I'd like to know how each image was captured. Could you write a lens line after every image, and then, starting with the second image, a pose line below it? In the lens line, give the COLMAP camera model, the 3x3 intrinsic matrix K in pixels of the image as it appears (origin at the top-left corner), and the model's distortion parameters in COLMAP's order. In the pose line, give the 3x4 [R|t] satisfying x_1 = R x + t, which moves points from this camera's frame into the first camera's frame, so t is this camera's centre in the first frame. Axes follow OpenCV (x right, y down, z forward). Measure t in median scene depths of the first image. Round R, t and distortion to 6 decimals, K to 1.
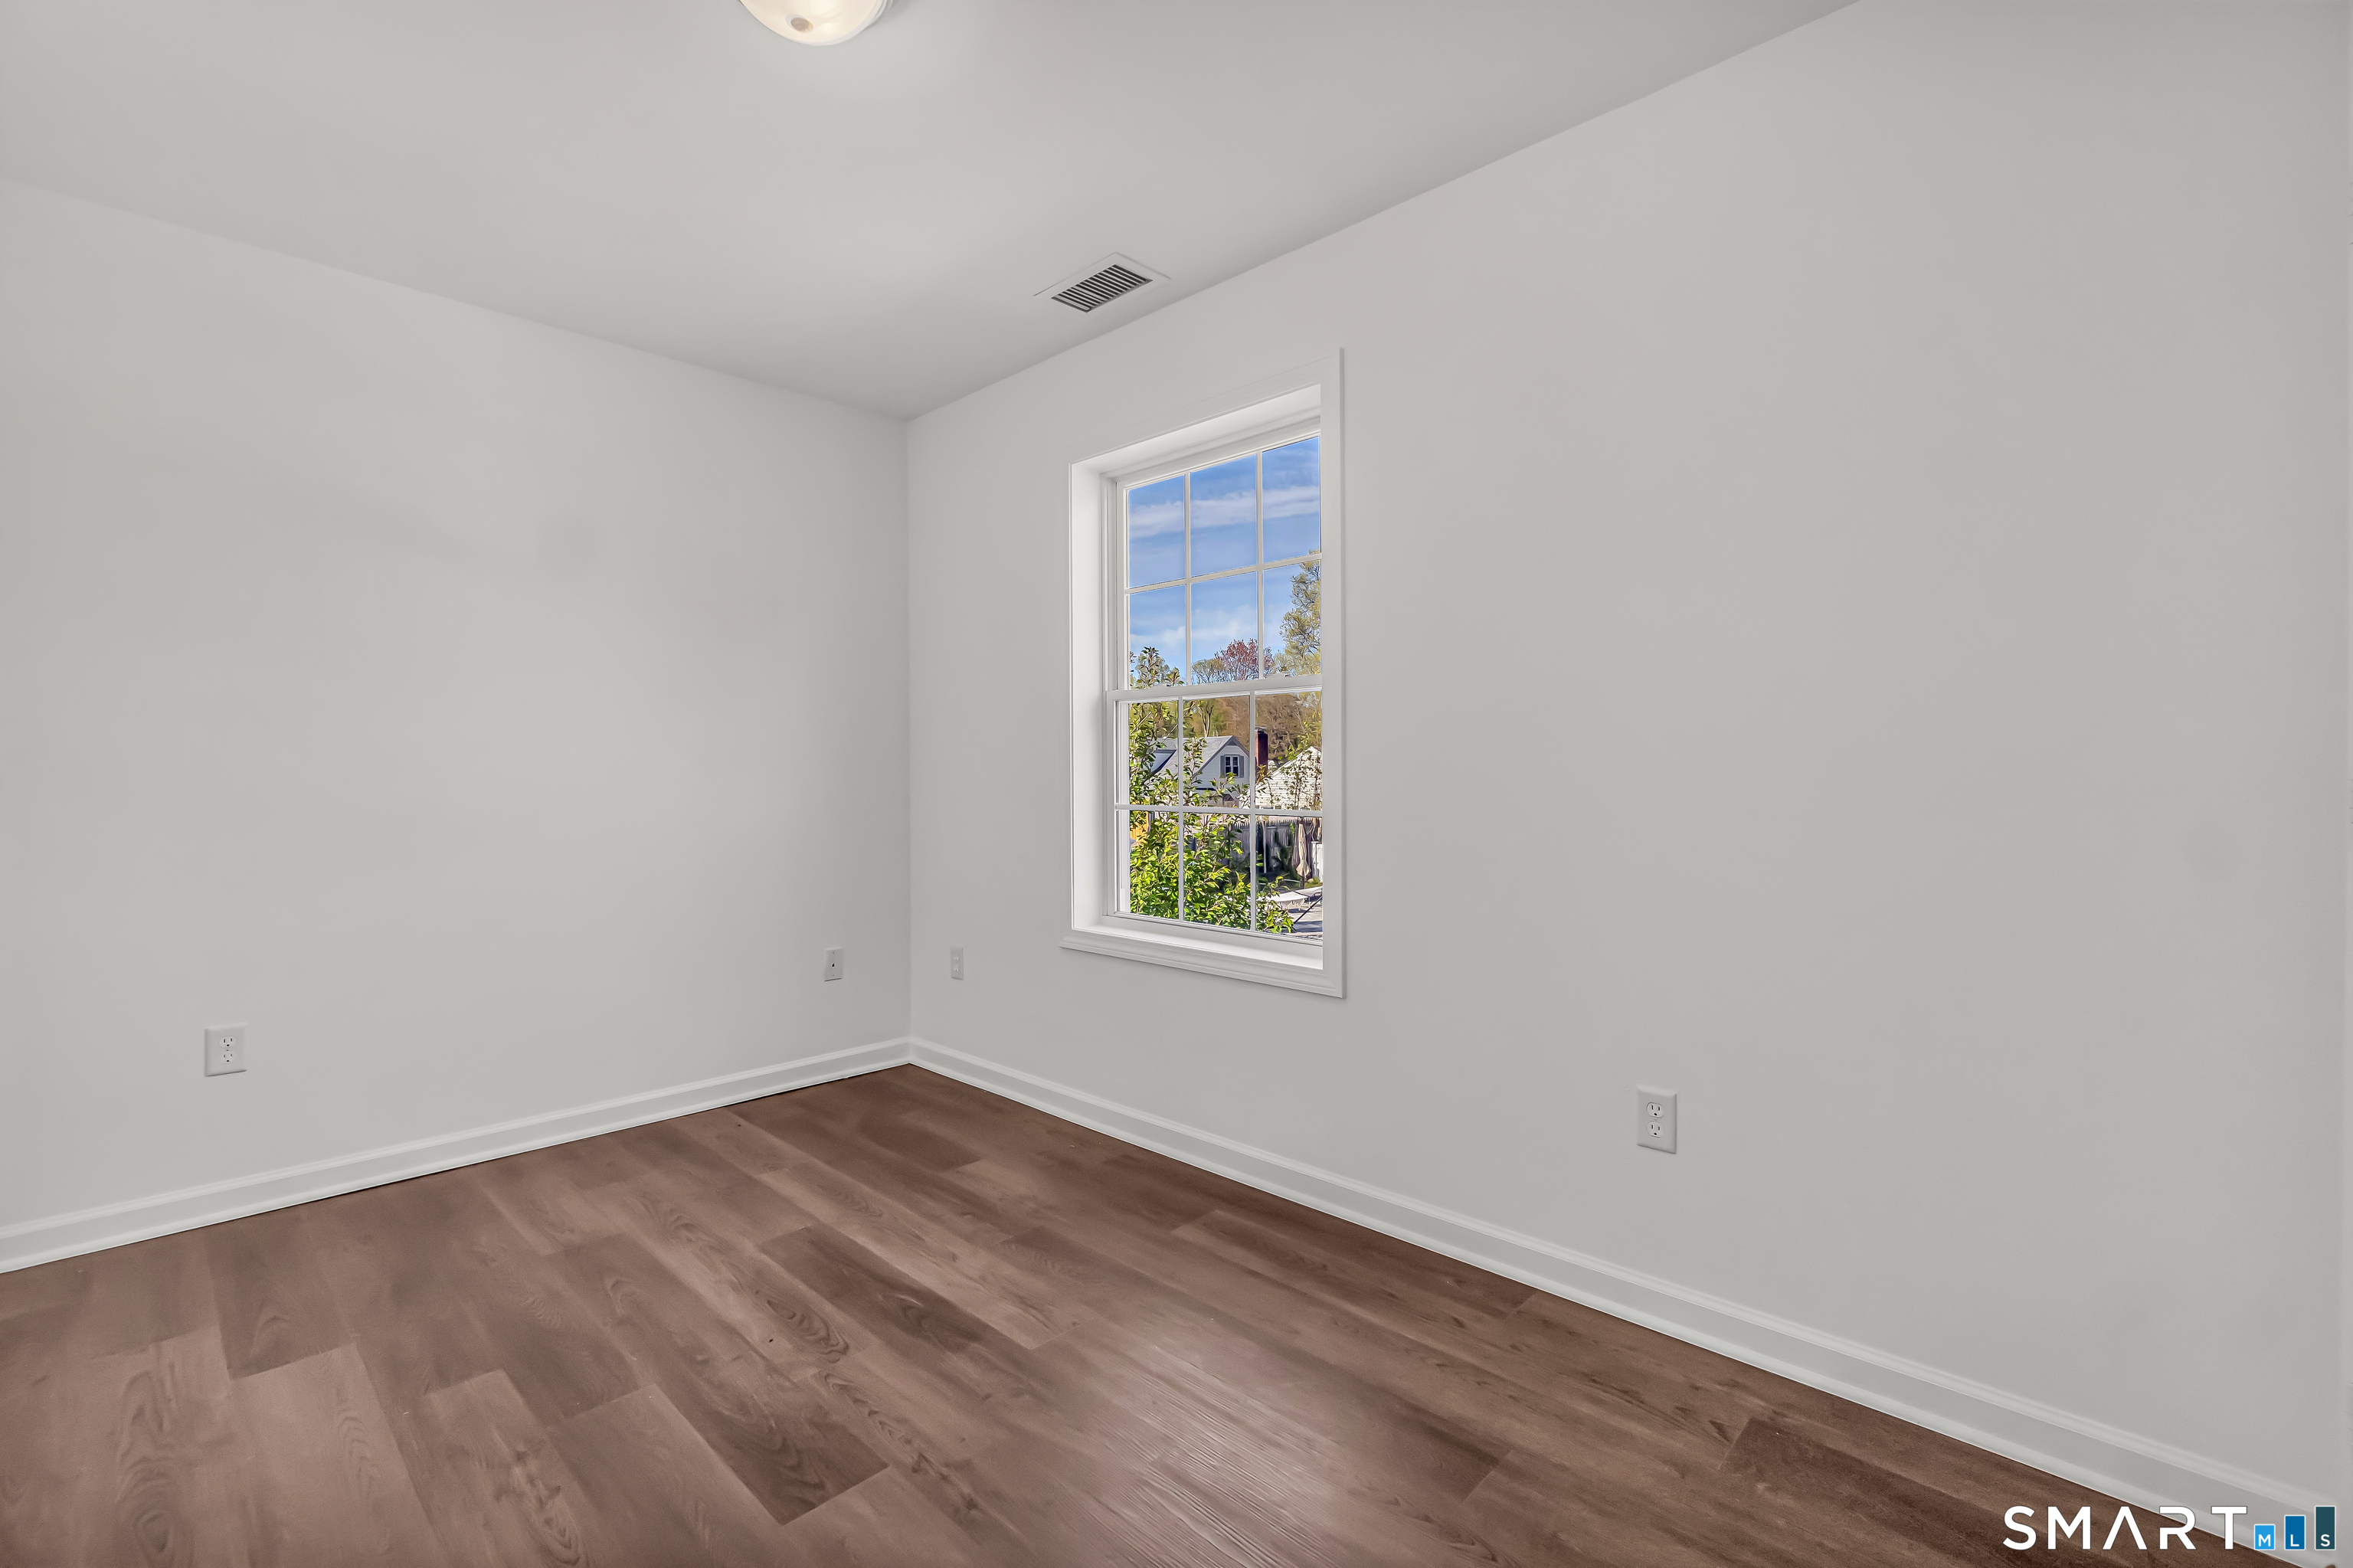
lens RADIAL K [[1023.3, 0, 1172.3], [0, 1023.3, 792.4], [0, 0, 1]] dist [-0.005340, -0.000003]
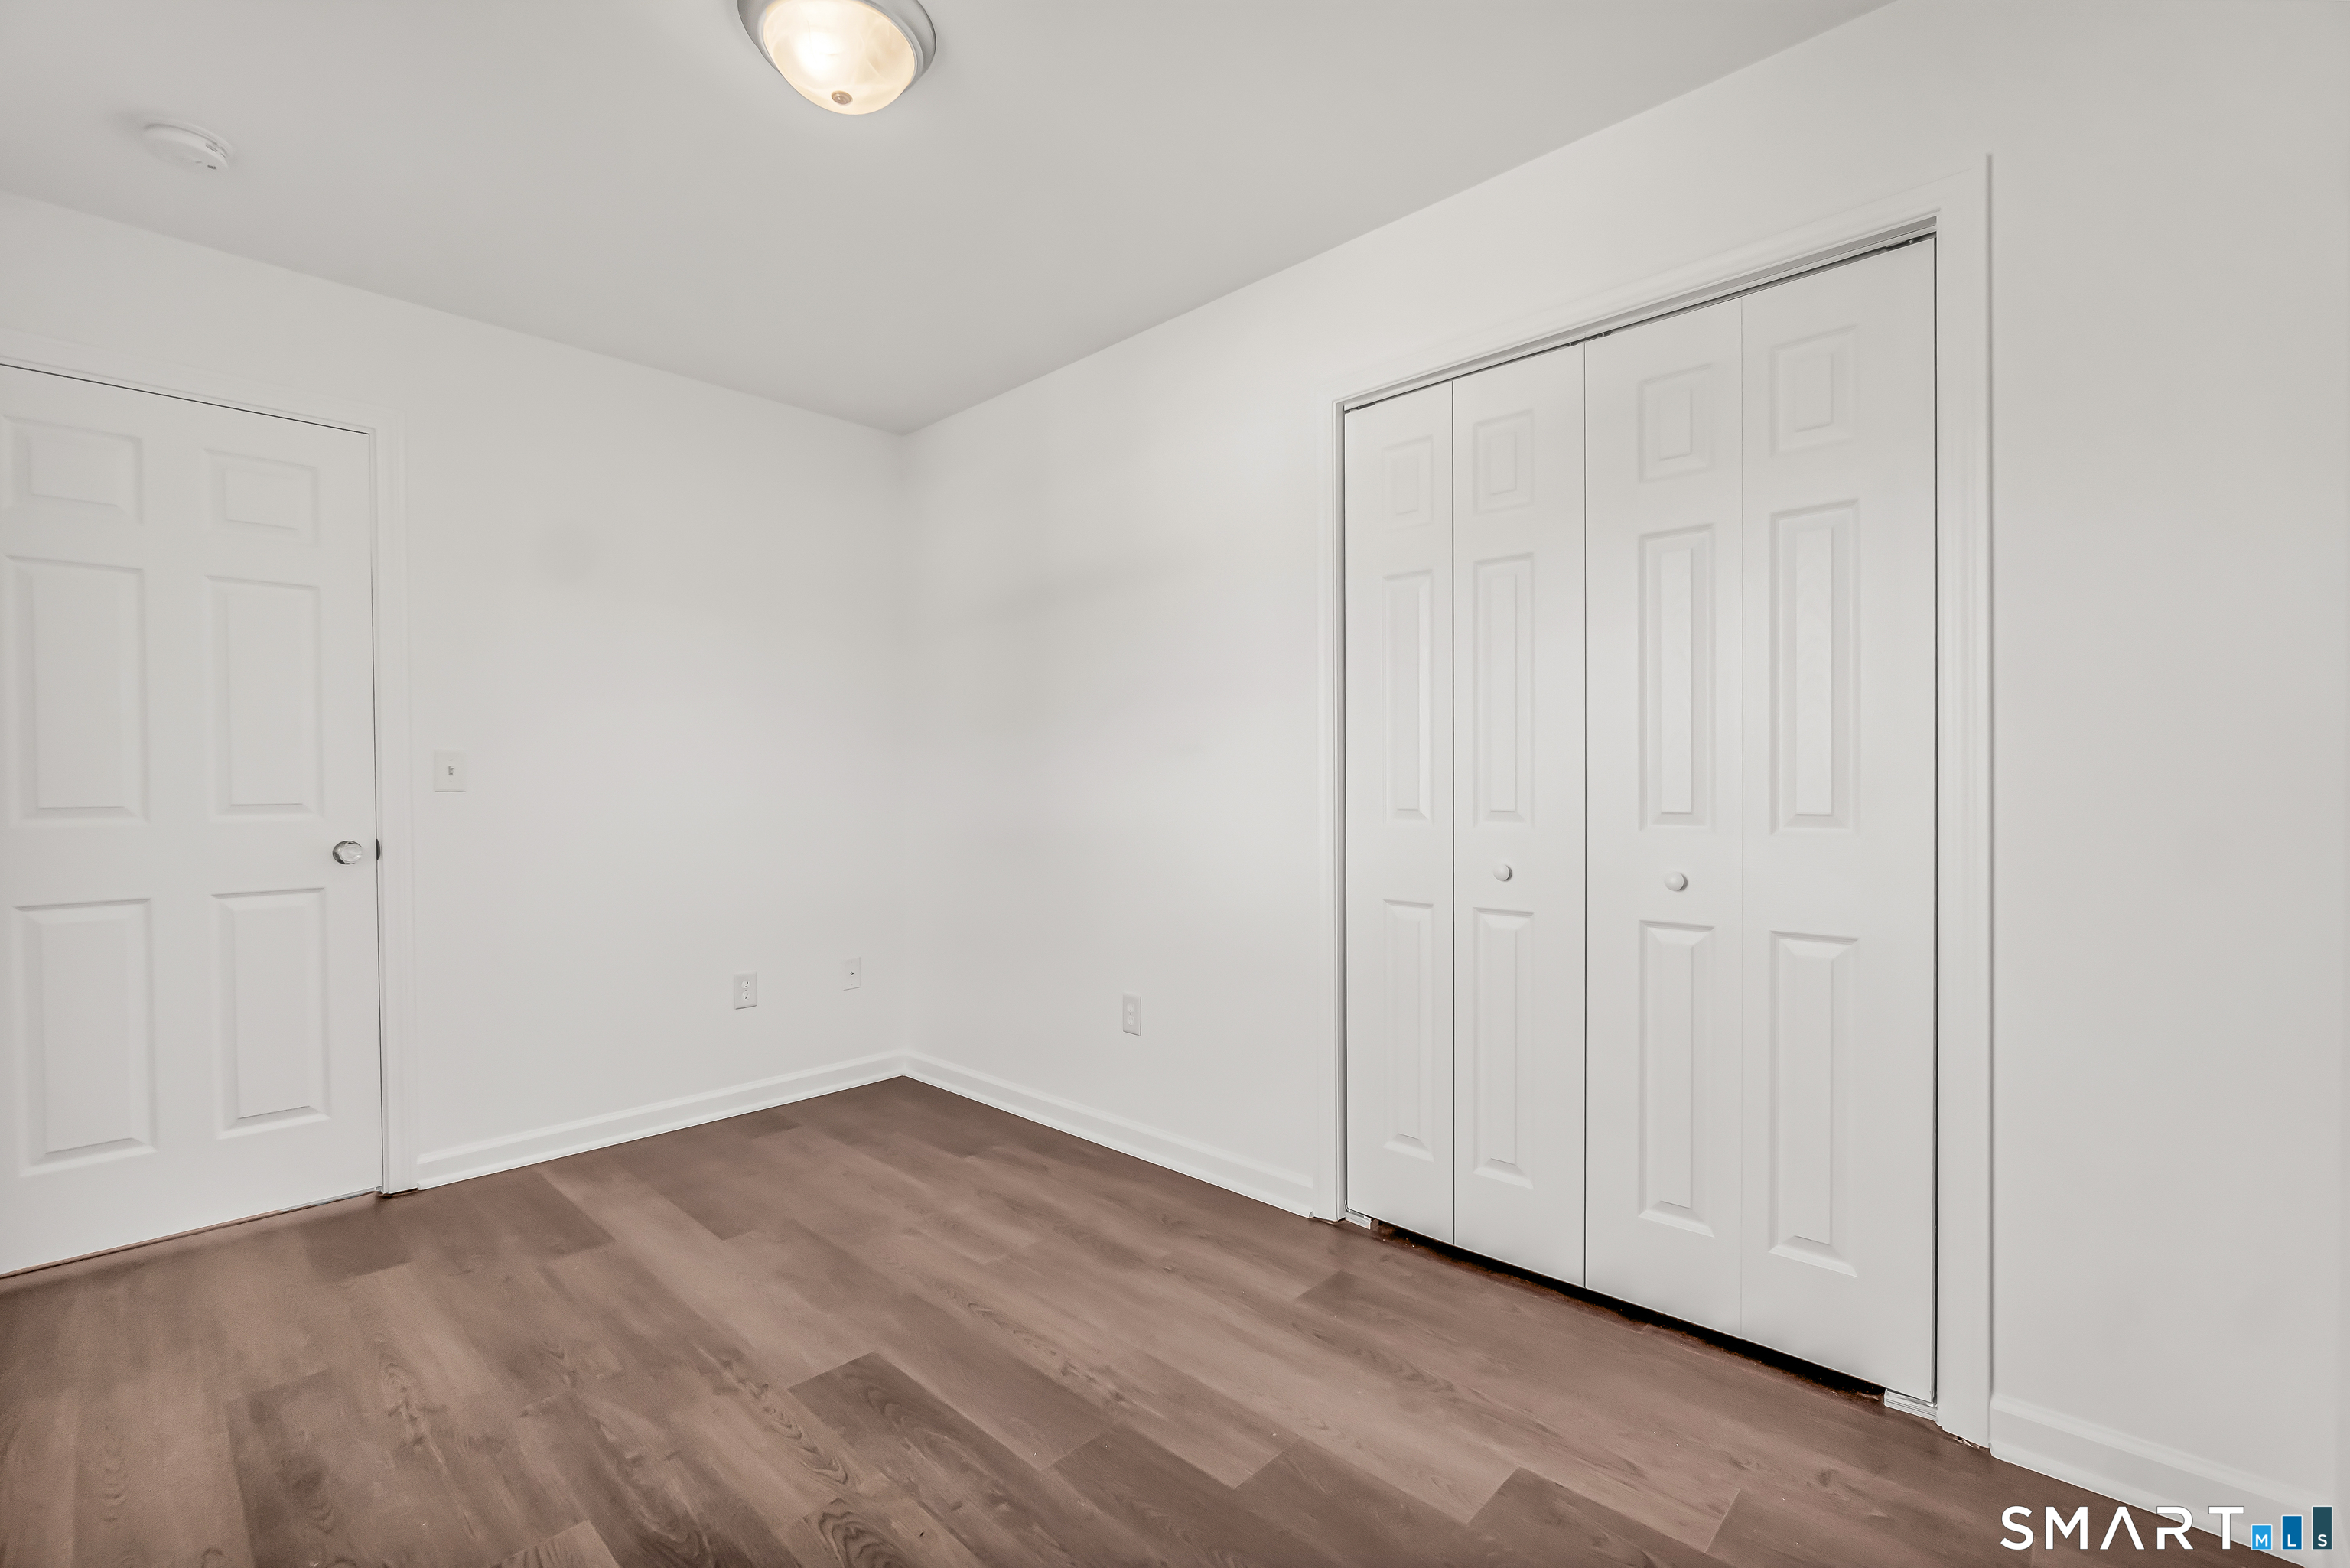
lens RADIAL K [[1021.9, 0, 1170.8], [0, 1021.9, 792.4], [0, 0, 1]] dist [-0.005340, -0.000003]
pose [[-0.999933, 0.008475, -0.007892, -0.600230], [0.008230, 0.999497, 0.030626, -0.036598], [0.008148, 0.030559, -0.999500, 1.811385]]
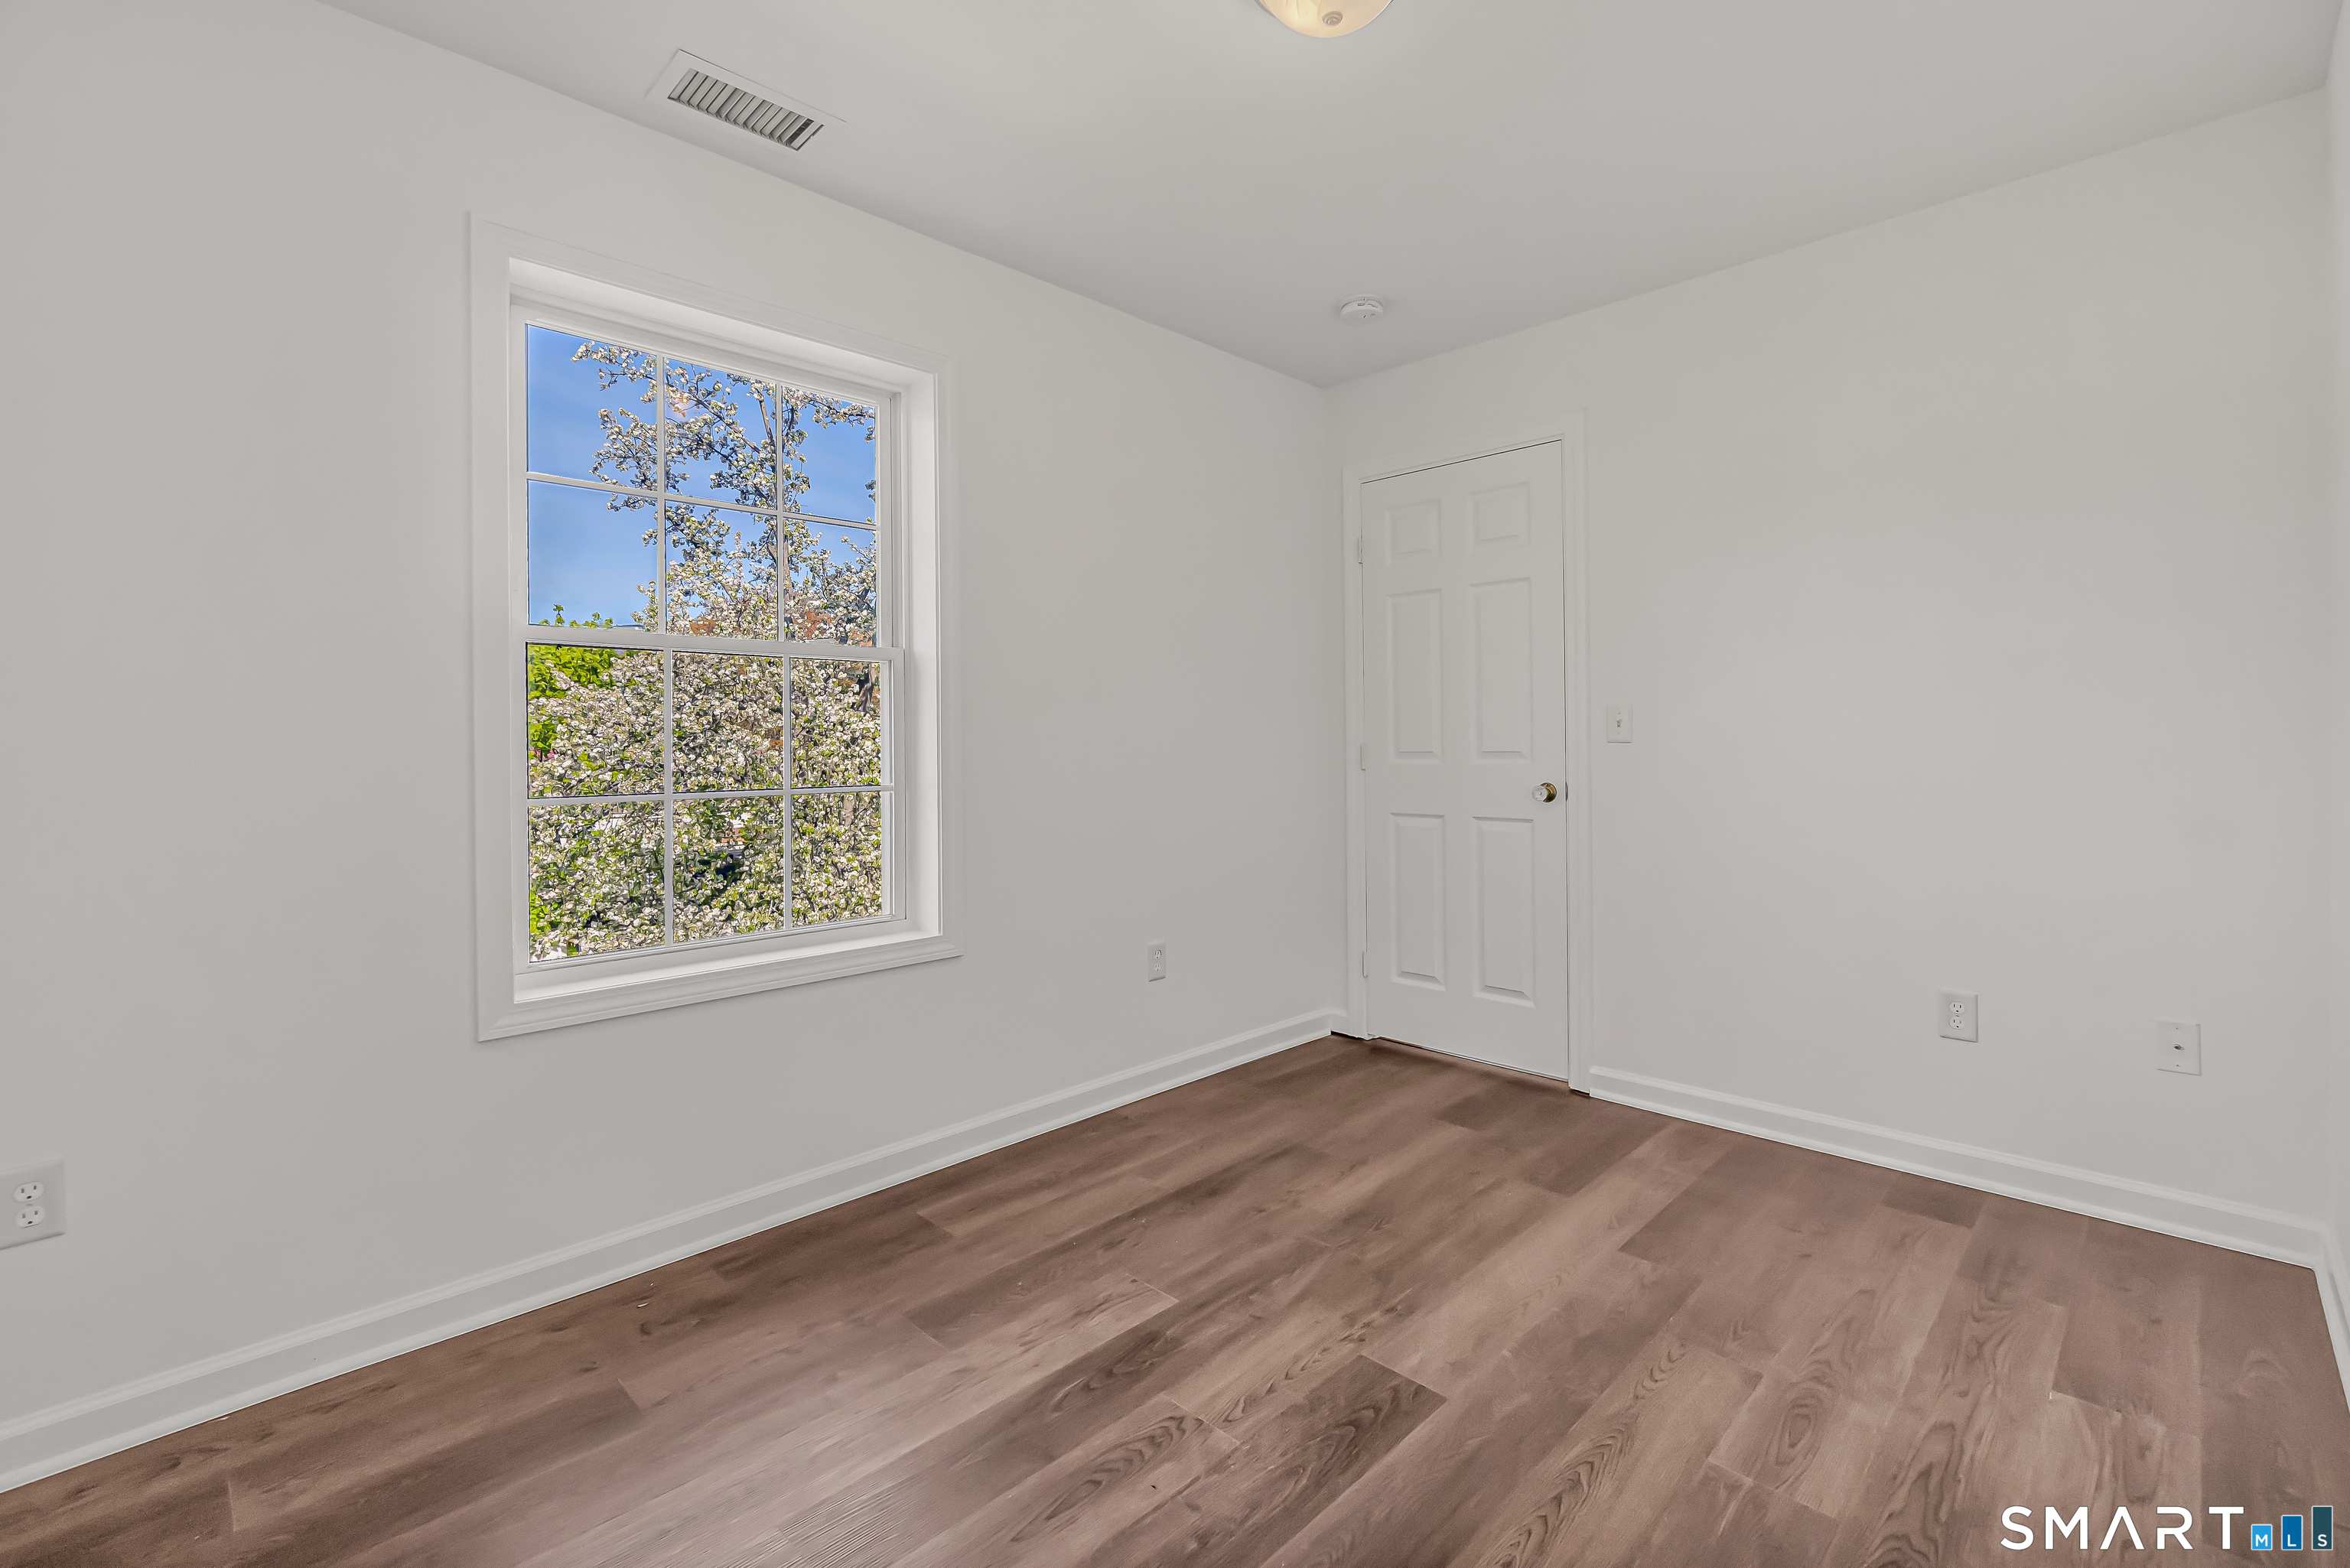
lens RADIAL K [[1034.7, 0, 1163.7], [0, 1034.7, 753.1], [0, 0, 1]] dist [-0.001674, -0.000035]
pose [[0.020551, -0.009323, 0.999745, -1.210621], [0.030428, 0.999499, 0.008695, -0.020391], [-0.999326, 0.030241, 0.020824, 0.998792]]
